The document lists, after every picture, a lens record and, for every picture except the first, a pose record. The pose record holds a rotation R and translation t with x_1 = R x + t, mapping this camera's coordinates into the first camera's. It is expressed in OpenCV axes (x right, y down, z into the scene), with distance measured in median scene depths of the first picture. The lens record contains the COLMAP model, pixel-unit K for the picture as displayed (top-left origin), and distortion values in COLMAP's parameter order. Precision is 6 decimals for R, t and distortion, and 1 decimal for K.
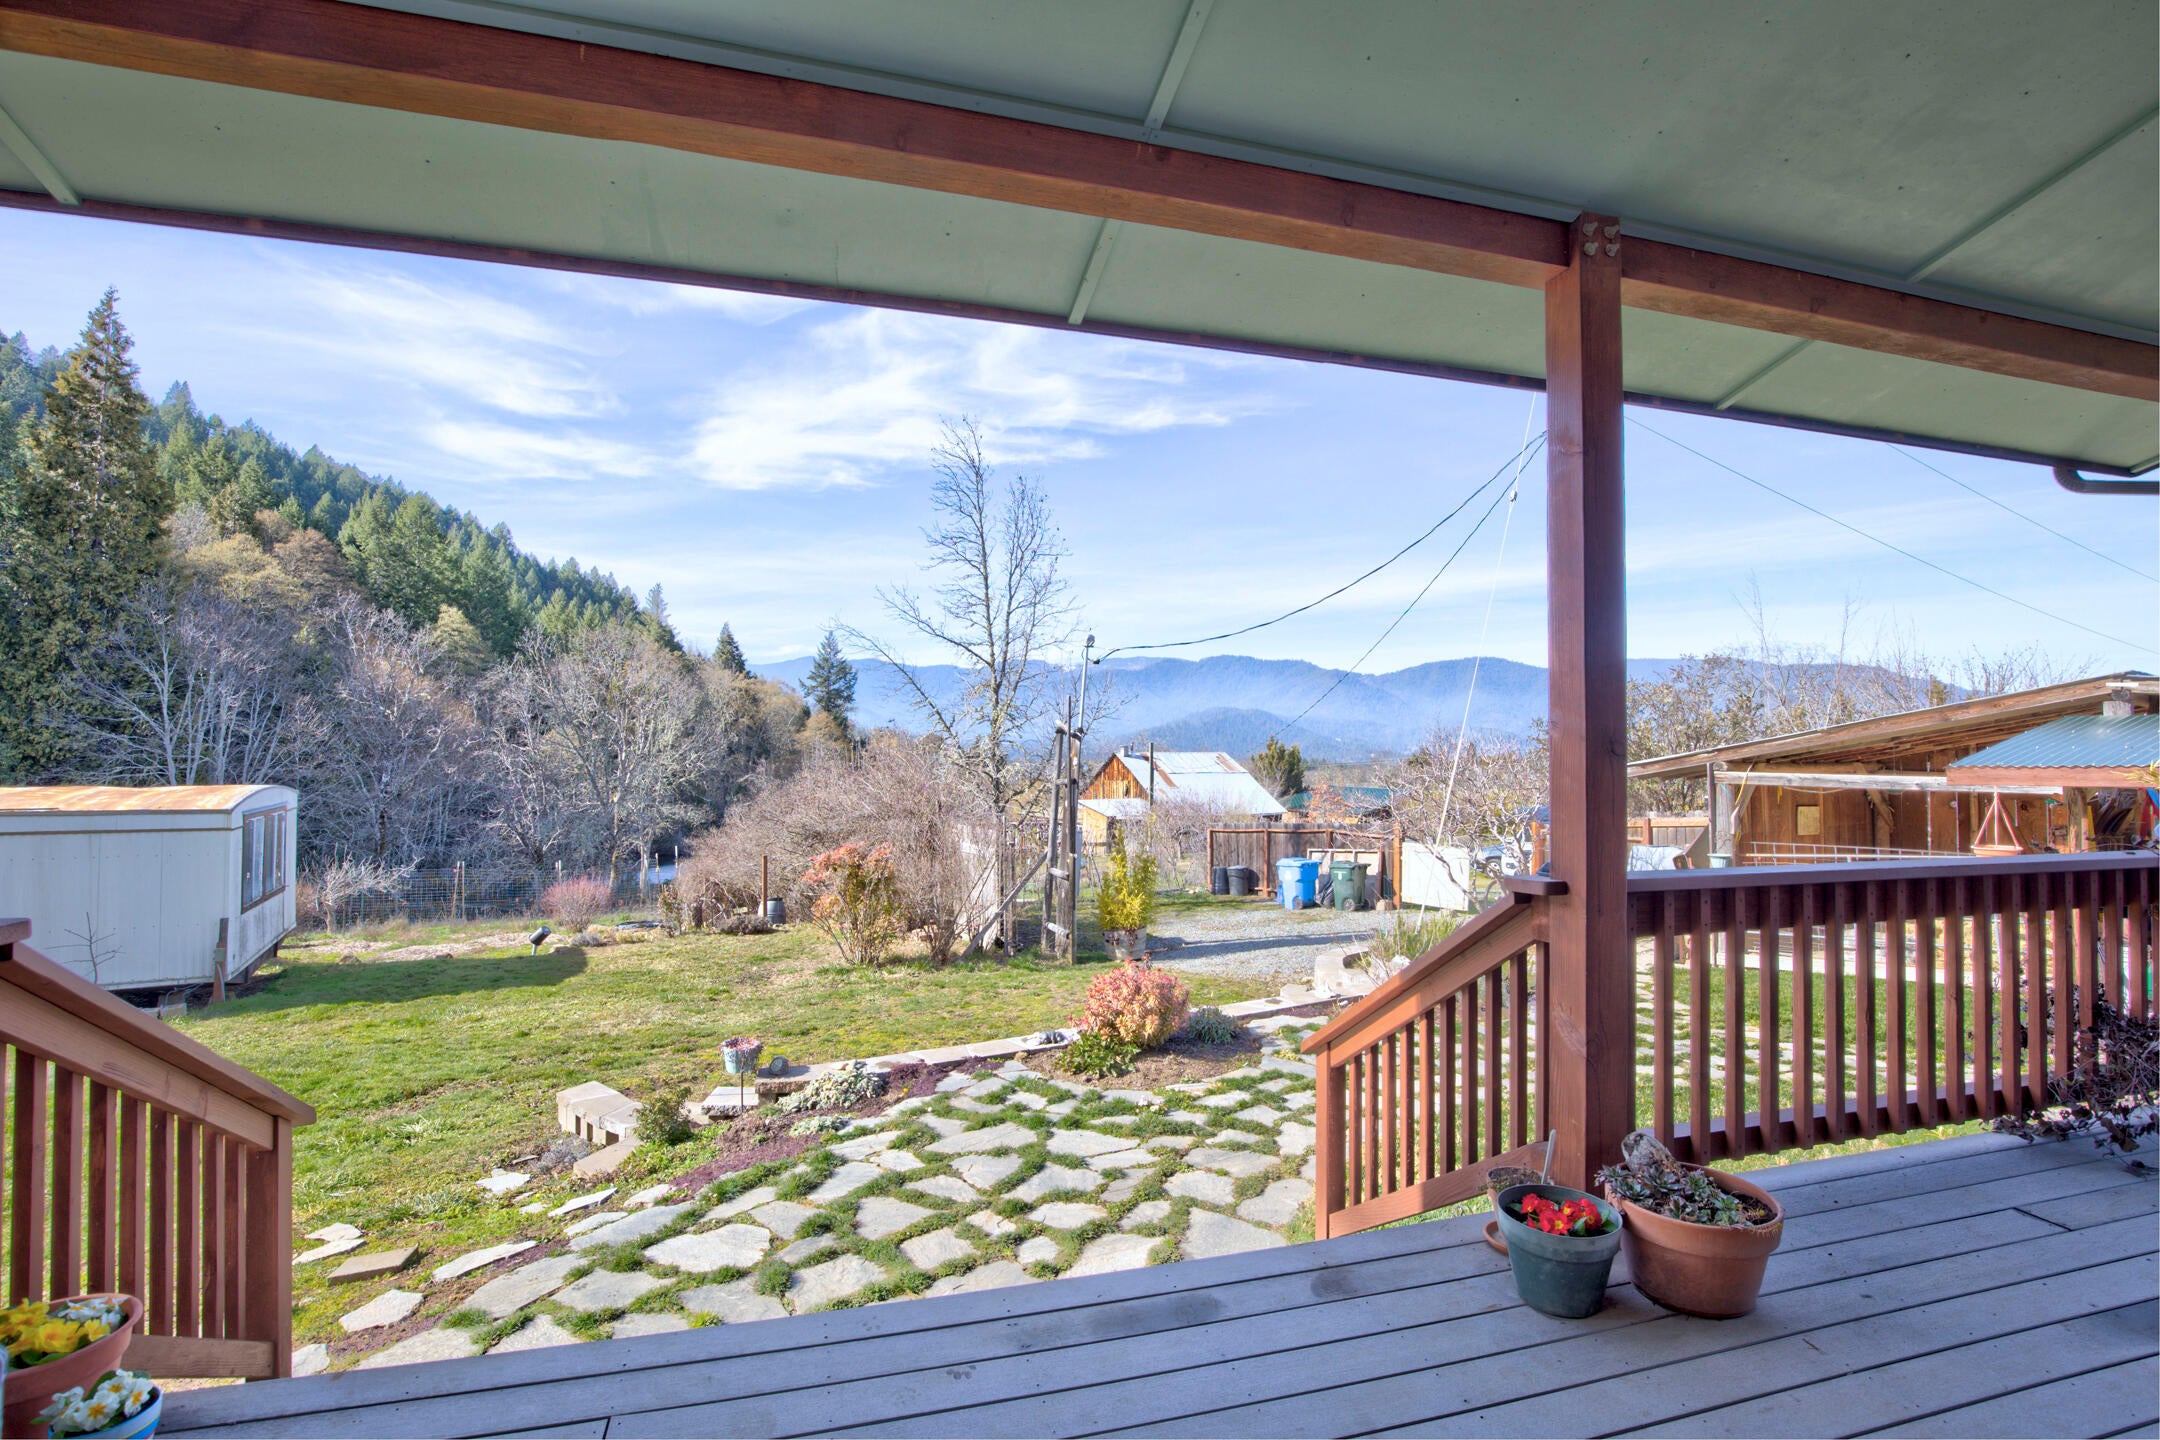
lens RADIAL K [[994.7, 0, 1081.3], [0, 994.7, 721.8], [0, 0, 1]] dist [-0.015424, 0.000213]
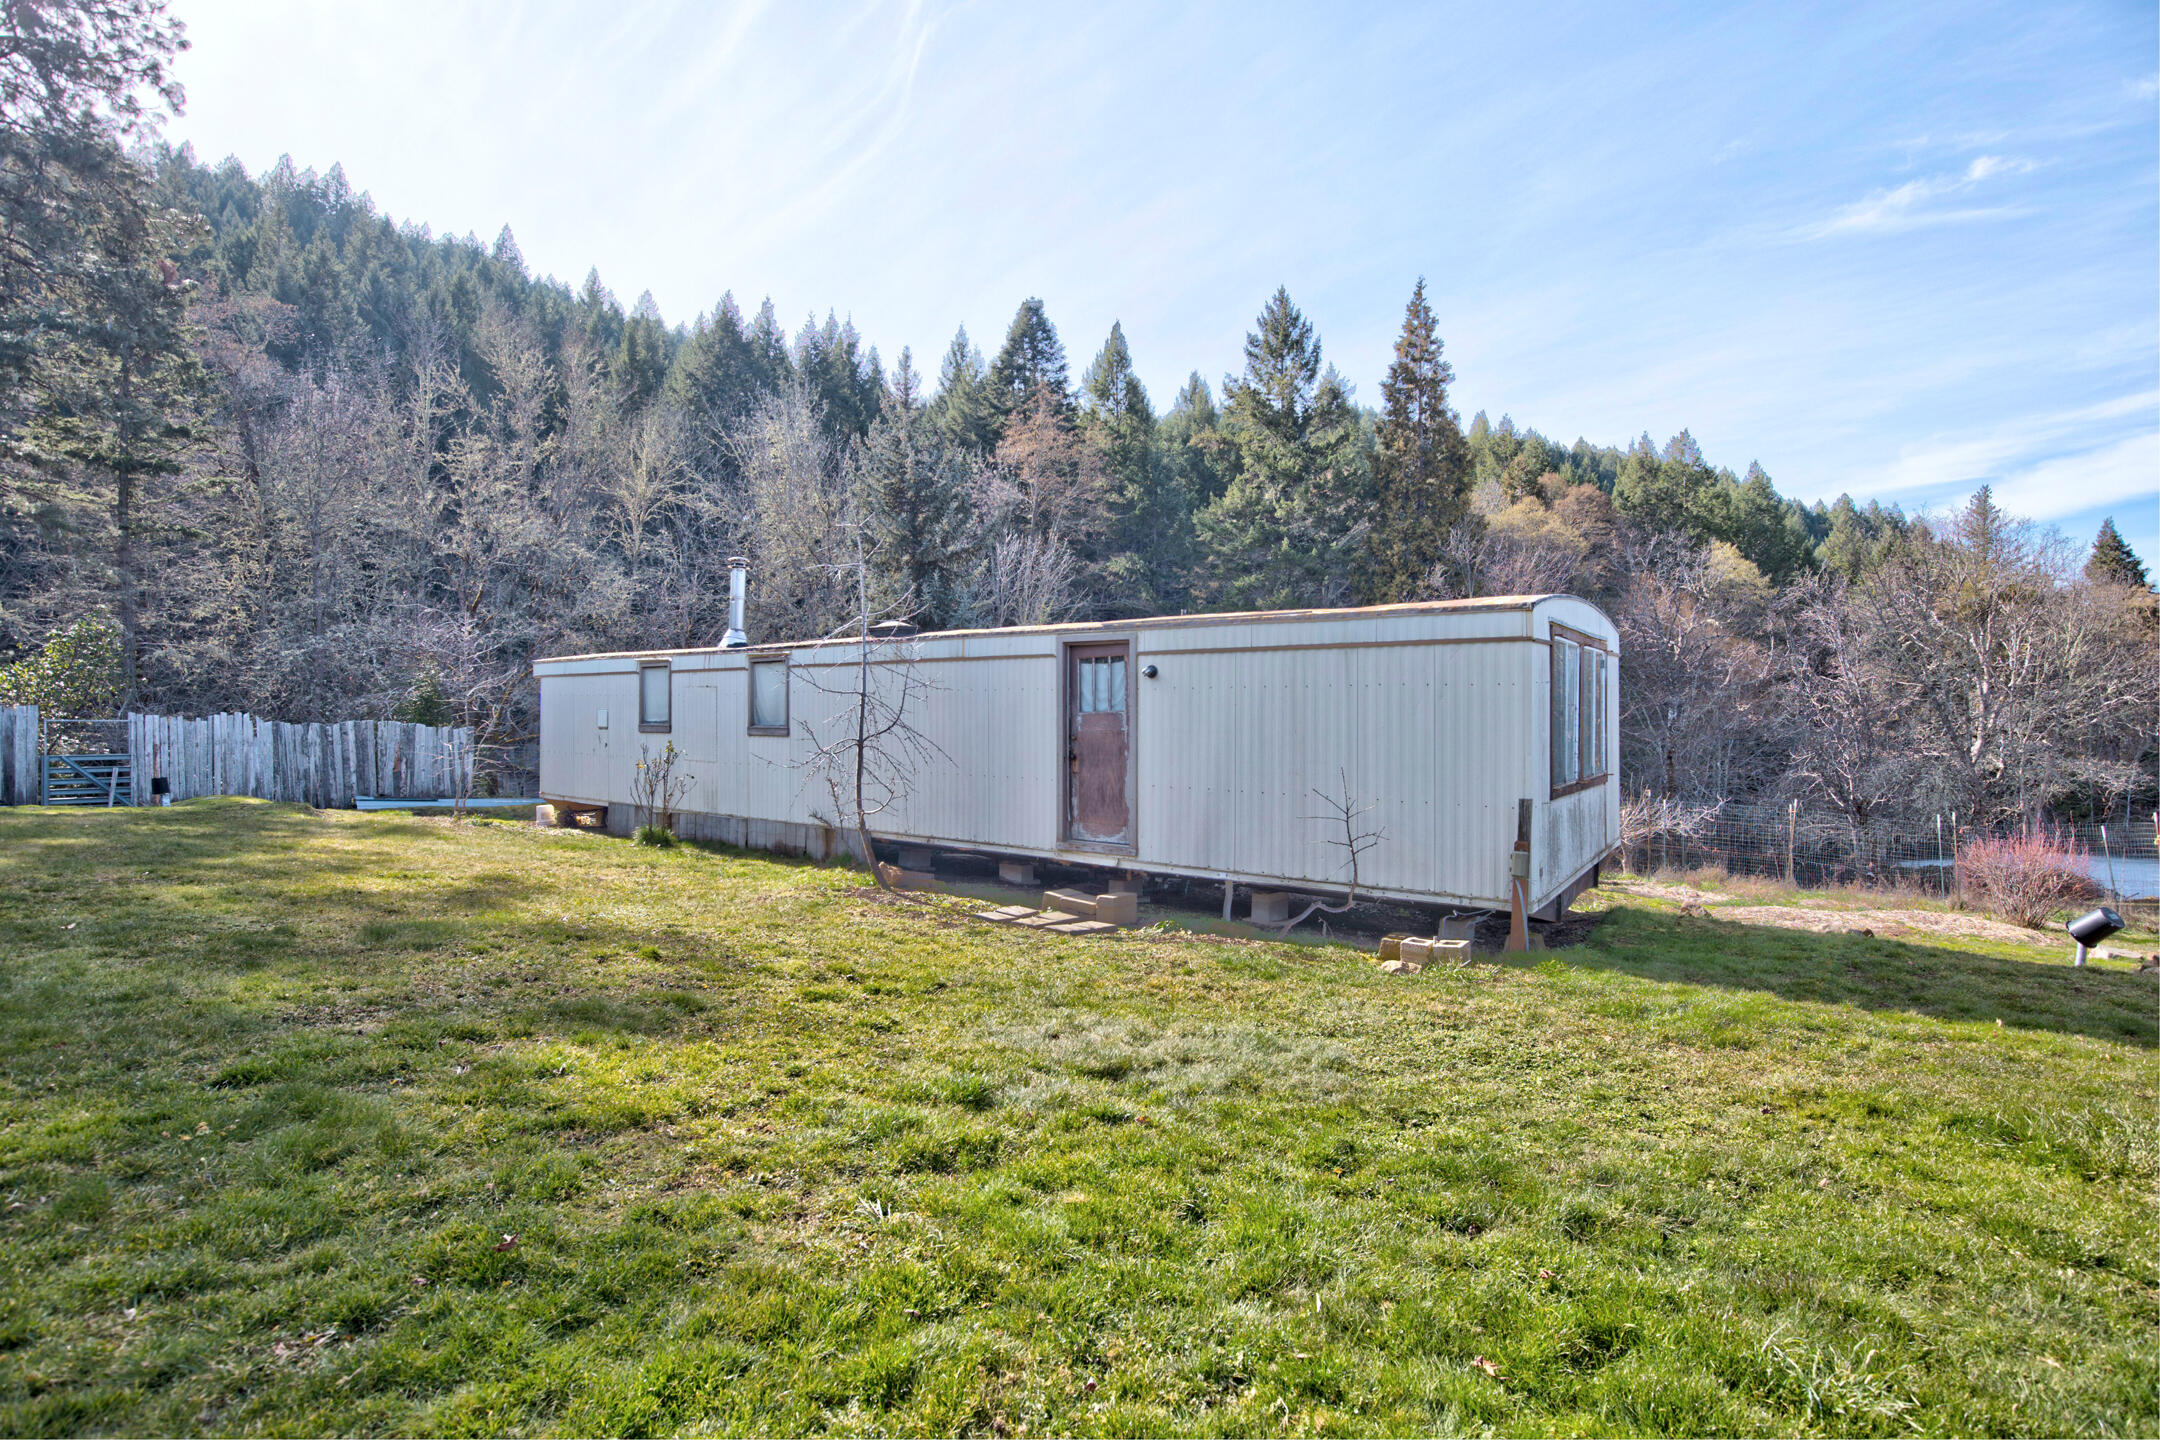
lens RADIAL K [[924.7, 0, 1091.9], [0, 924.7, 729.4], [0, 0, 1]] dist [-0.034783, 0.005325]
pose [[0.404854, -0.004041, -0.914372, -0.182398], [0.029609, 0.999524, 0.008693, 0.054377], [0.913902, -0.030593, 0.404781, 0.208069]]
